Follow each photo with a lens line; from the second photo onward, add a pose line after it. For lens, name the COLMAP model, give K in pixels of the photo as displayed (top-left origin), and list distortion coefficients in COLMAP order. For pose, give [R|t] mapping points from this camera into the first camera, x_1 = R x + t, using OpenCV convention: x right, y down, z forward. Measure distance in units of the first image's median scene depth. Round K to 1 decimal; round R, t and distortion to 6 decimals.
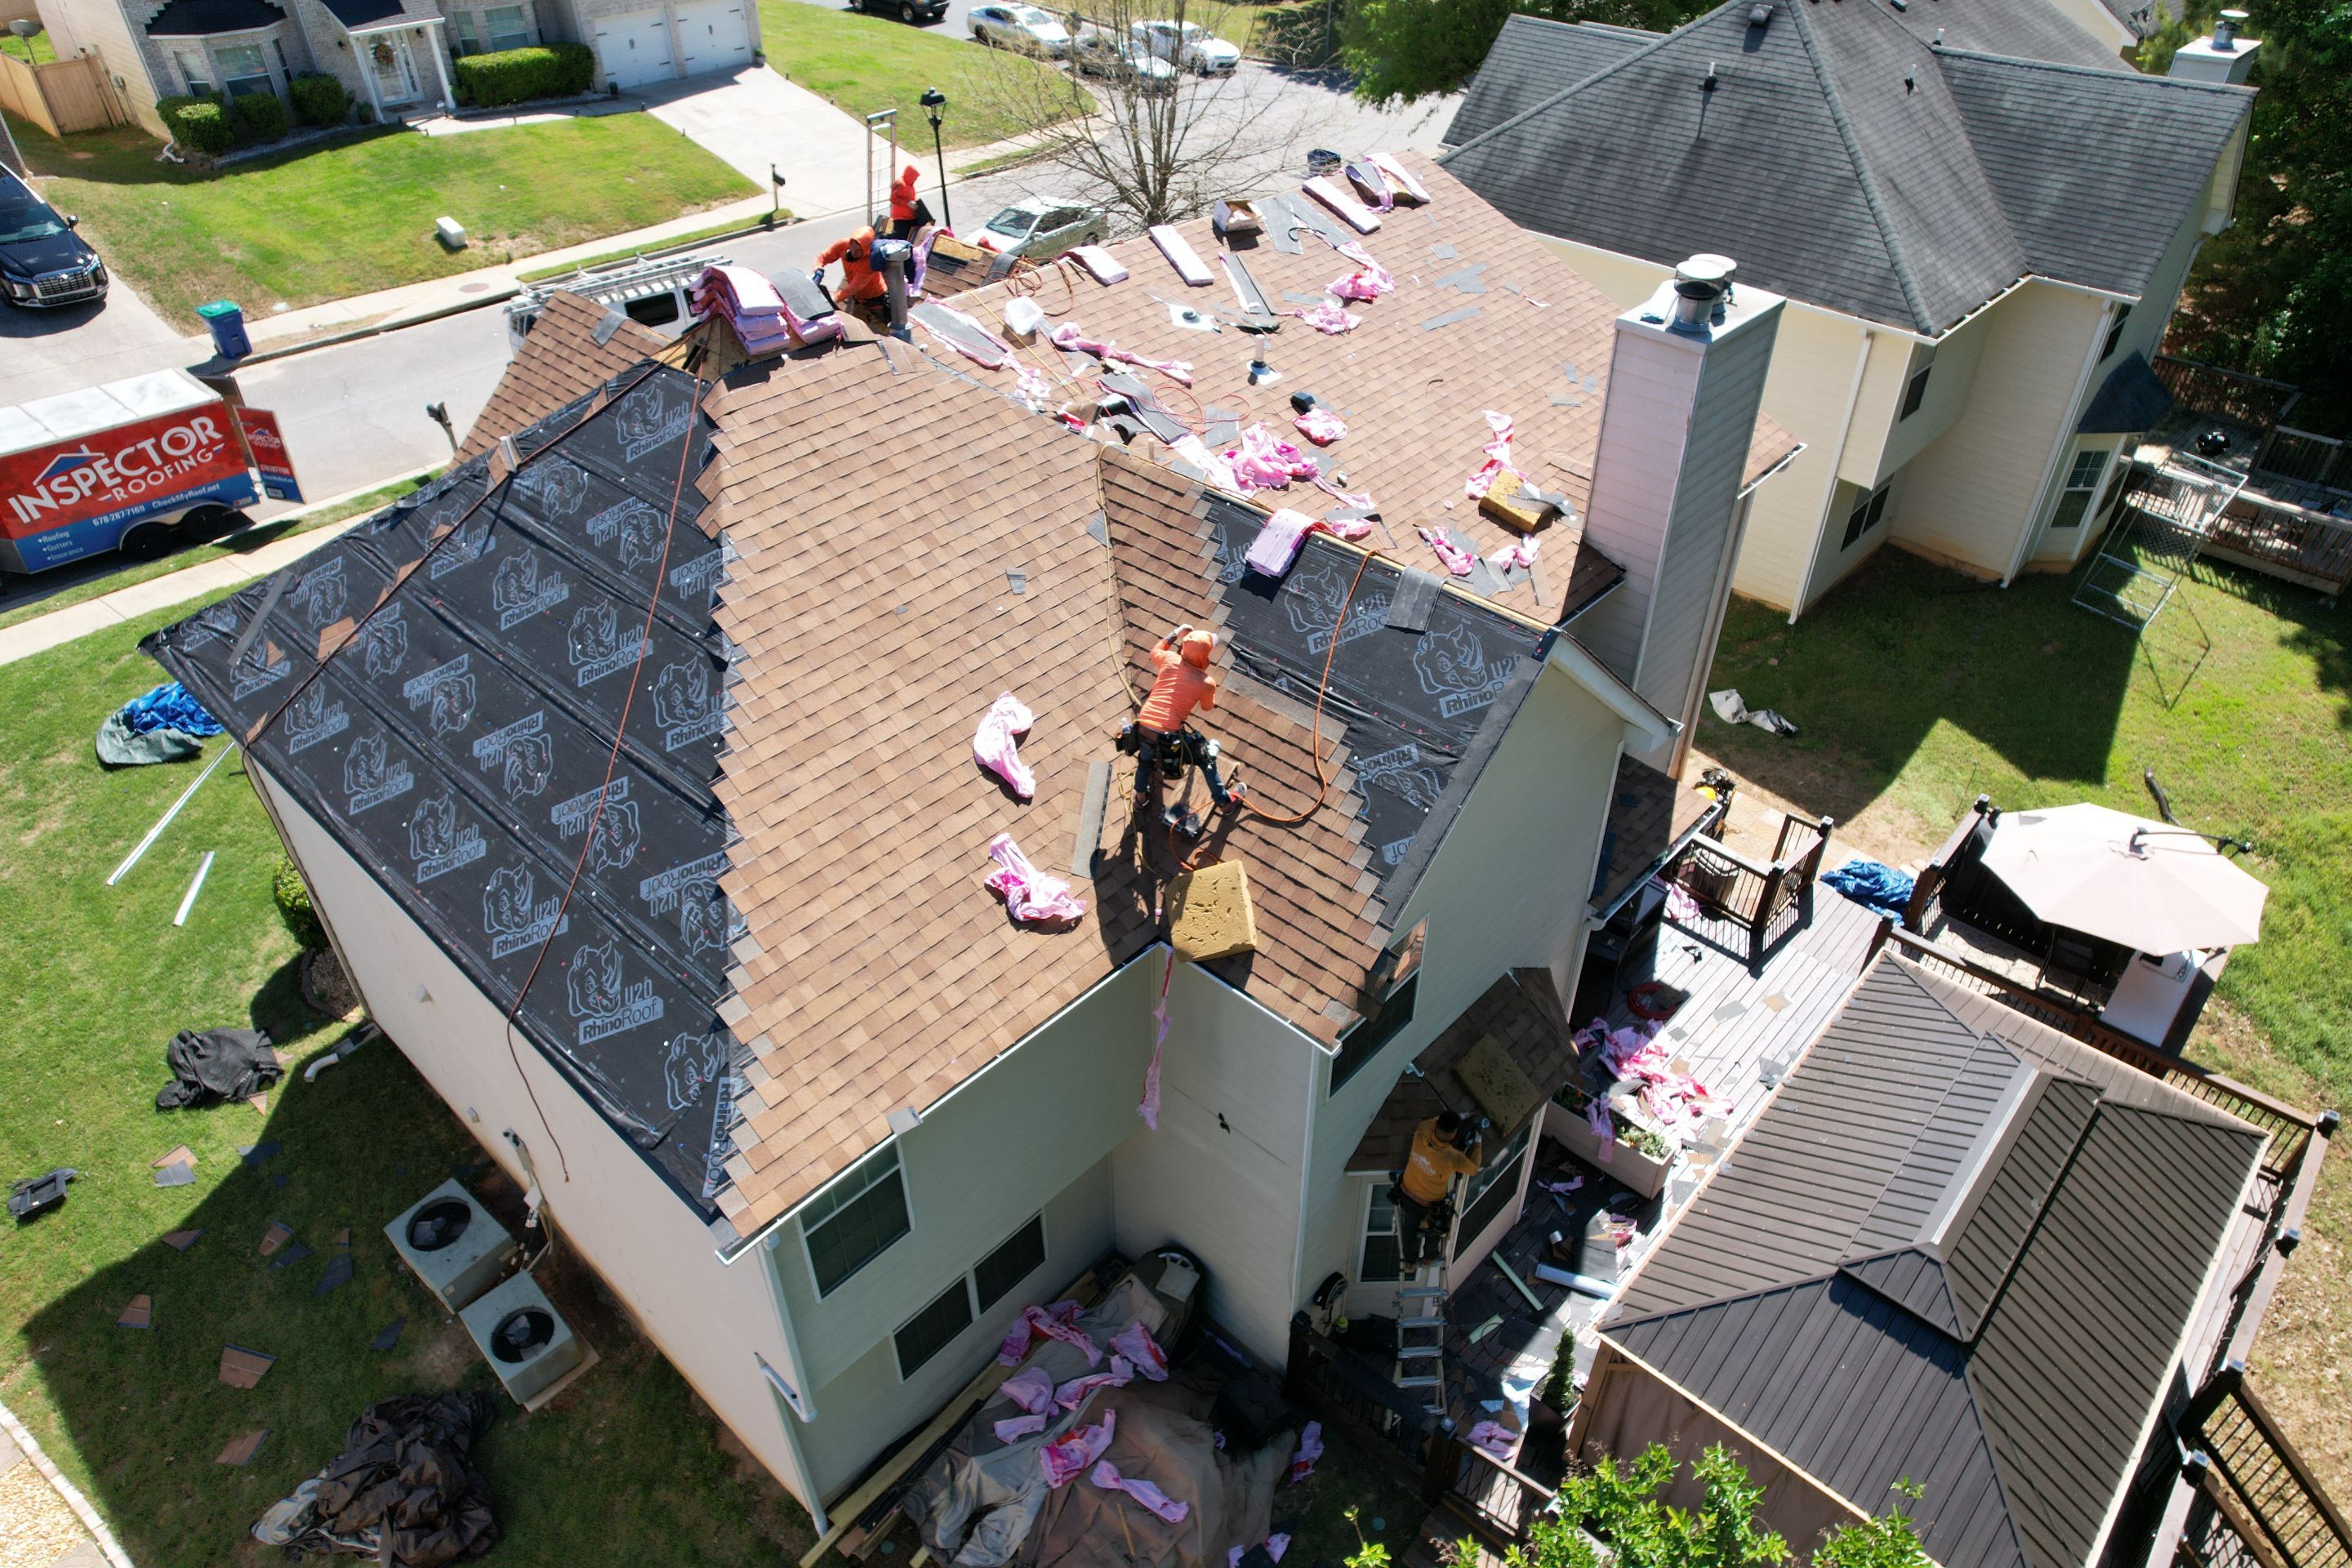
lens RADIAL K [[1510.4, 0, 1182.7], [0, 1510.4, 785.6], [0, 0, 1]] dist [-0.074338, 0.067383]
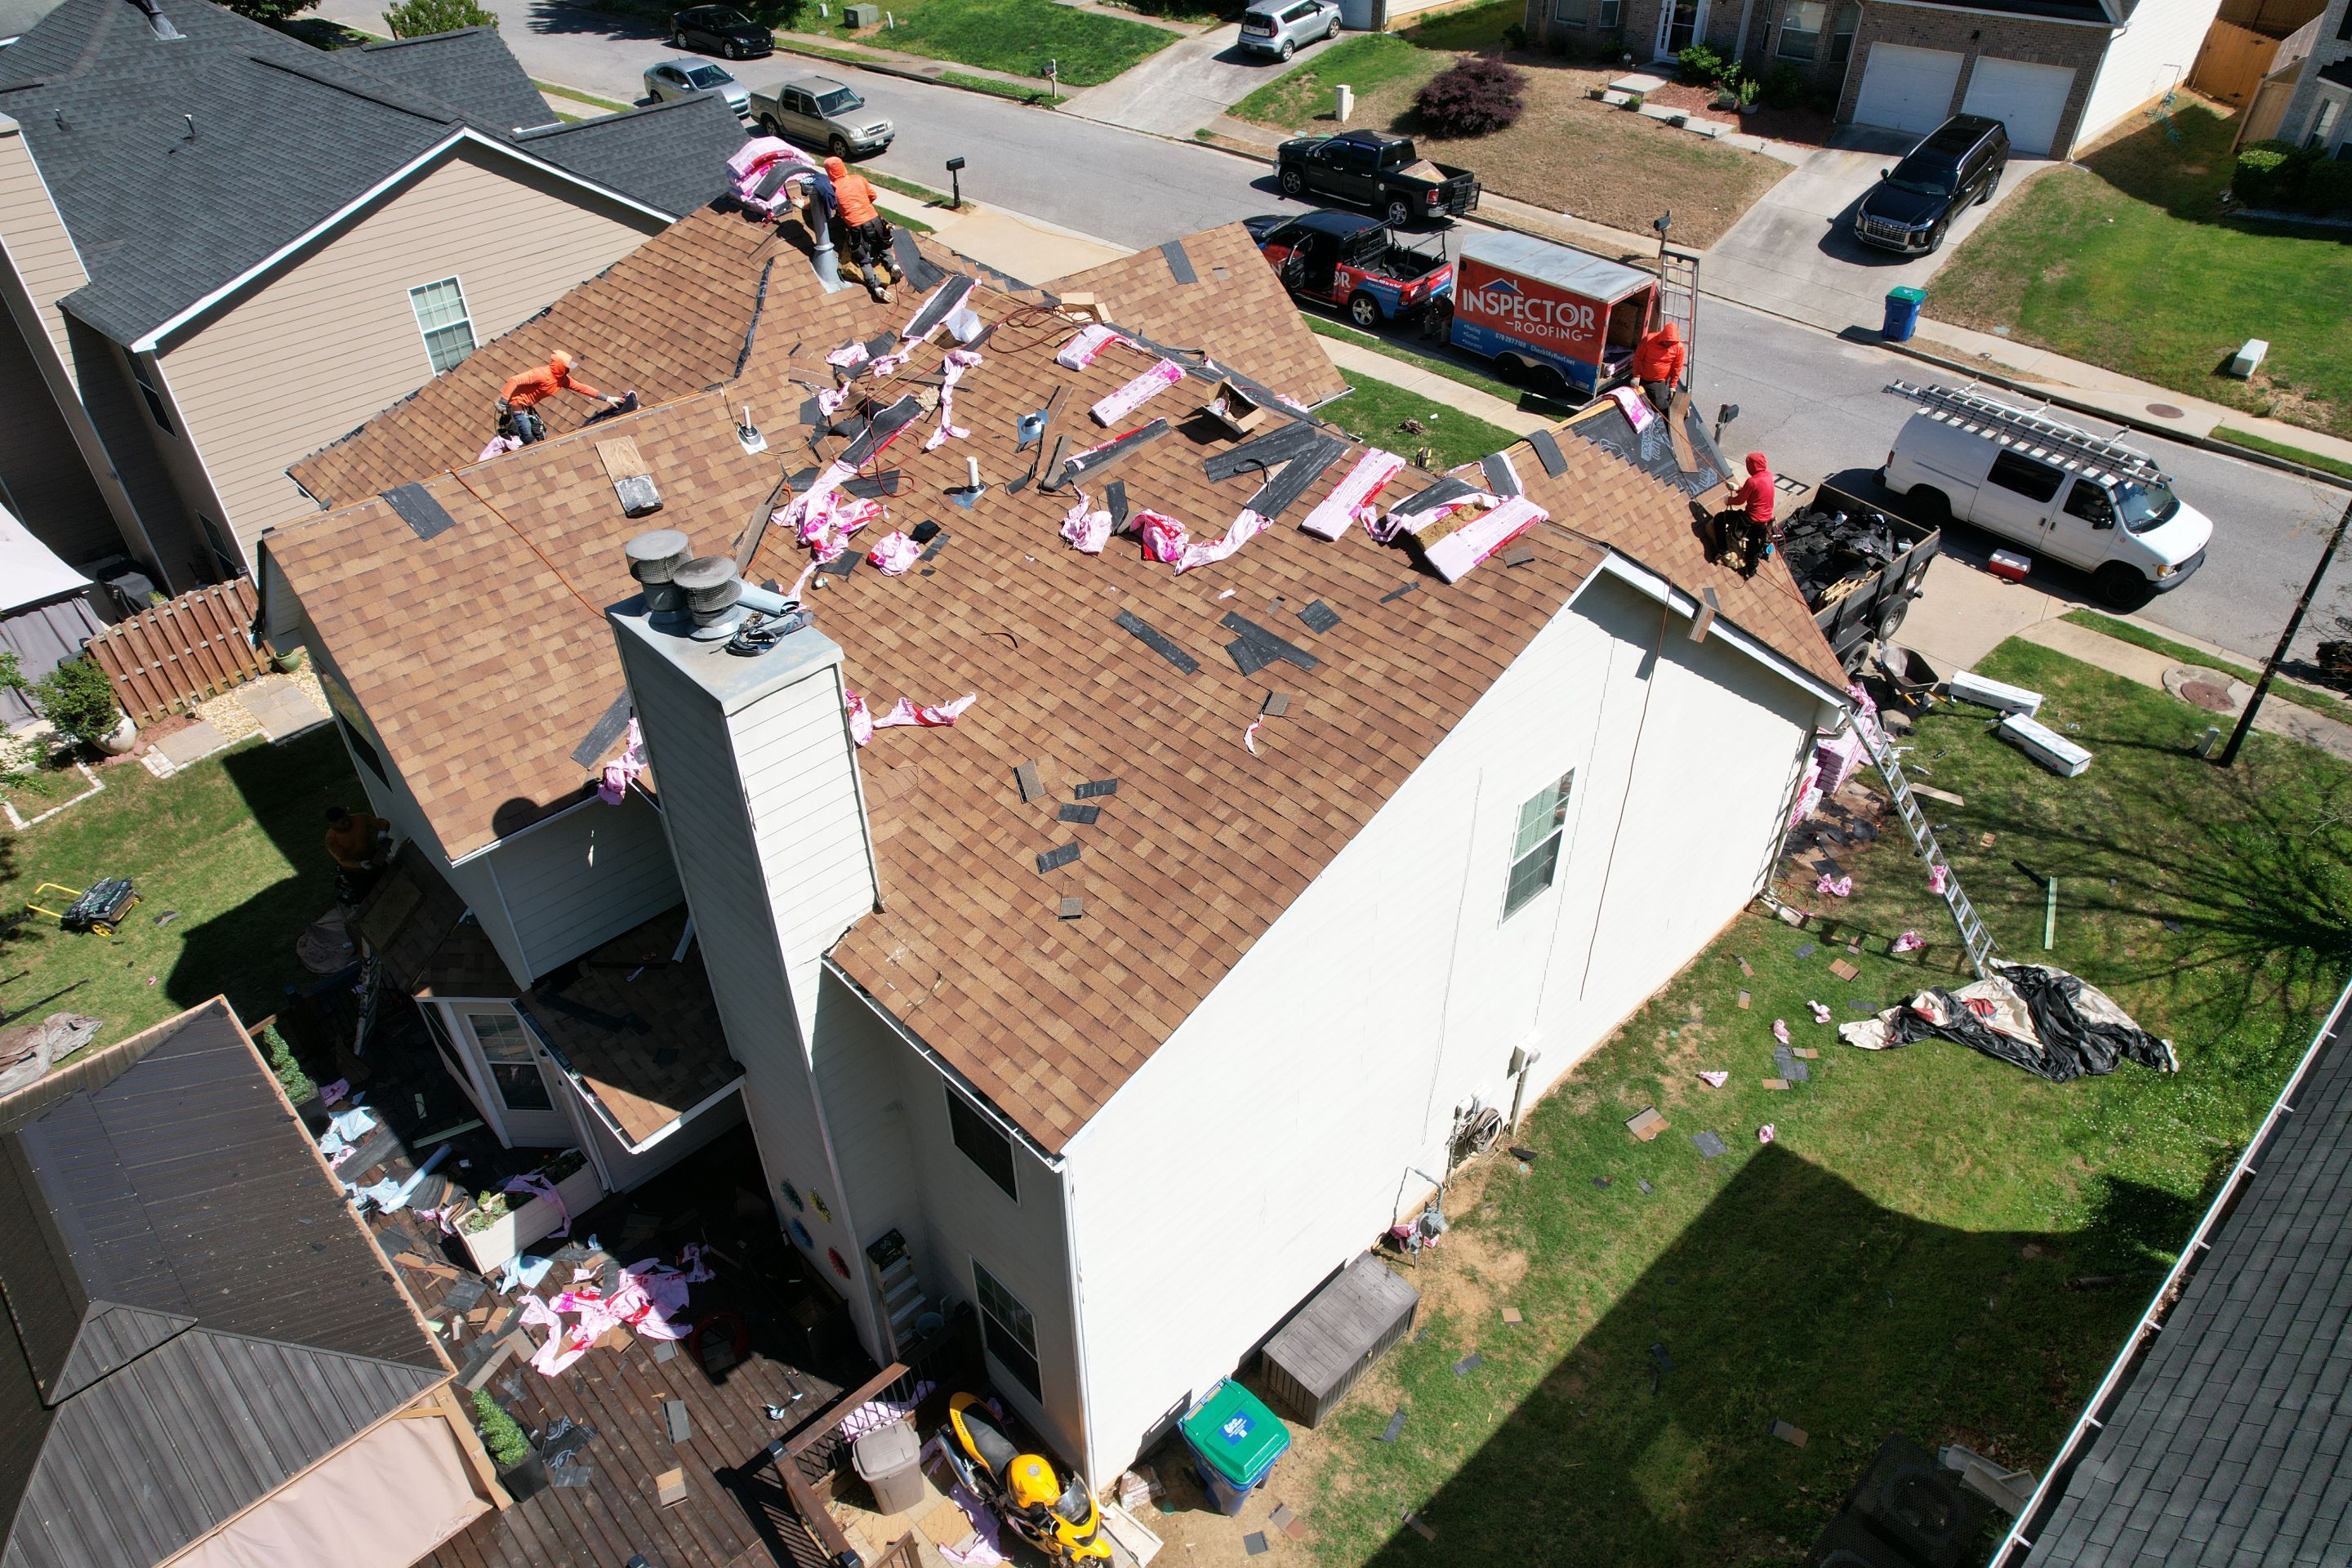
lens RADIAL K [[1510.4, 0, 1182.9], [0, 1510.4, 780.4], [0, 0, 1]] dist [-0.074338, 0.067383]
pose [[-0.060039, 0.610146, -0.790011, 0.584584], [-0.606314, 0.606419, 0.514431, -0.480496], [0.792956, 0.509880, 0.333532, 0.589239]]
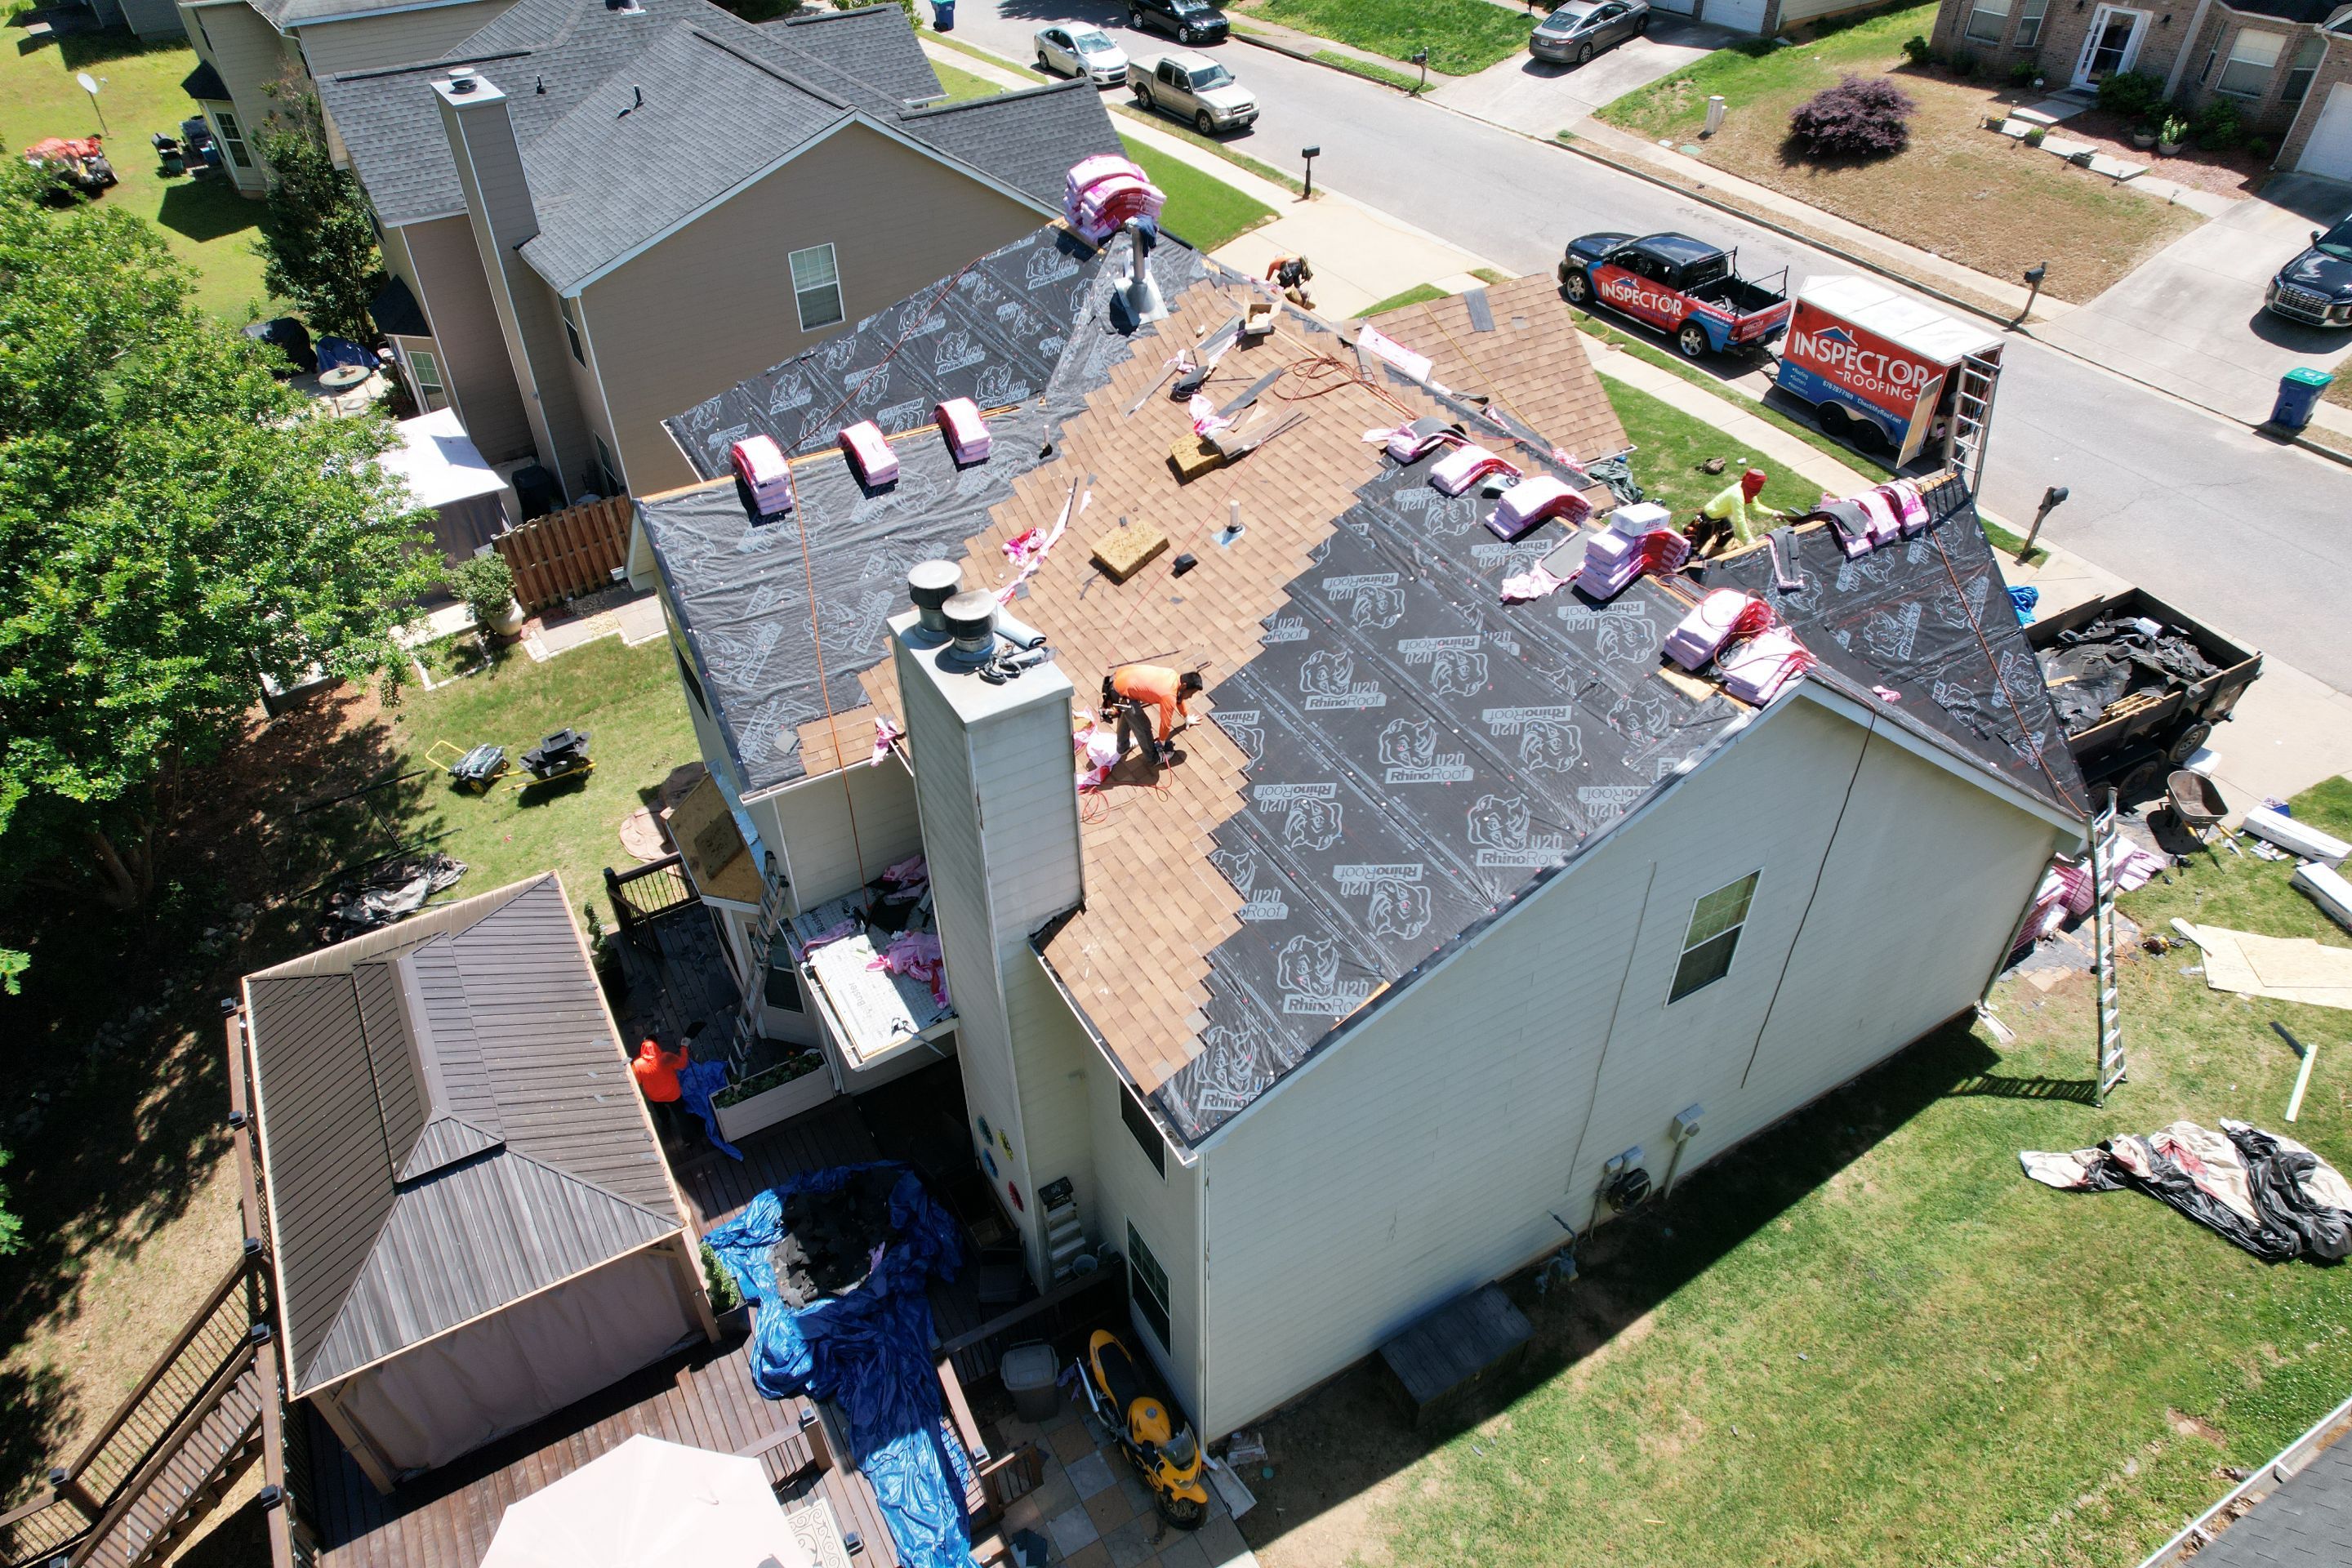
lens RADIAL K [[1510.4, 0, 1184.3], [0, 1510.4, 776.8], [0, 0, 1]] dist [-0.074338, 0.067383]
pose [[-0.298519, 0.605922, -0.737391, 0.601588], [-0.577098, 0.500777, 0.645121, -0.550396], [0.760161, 0.618127, 0.200185, 0.582407]]
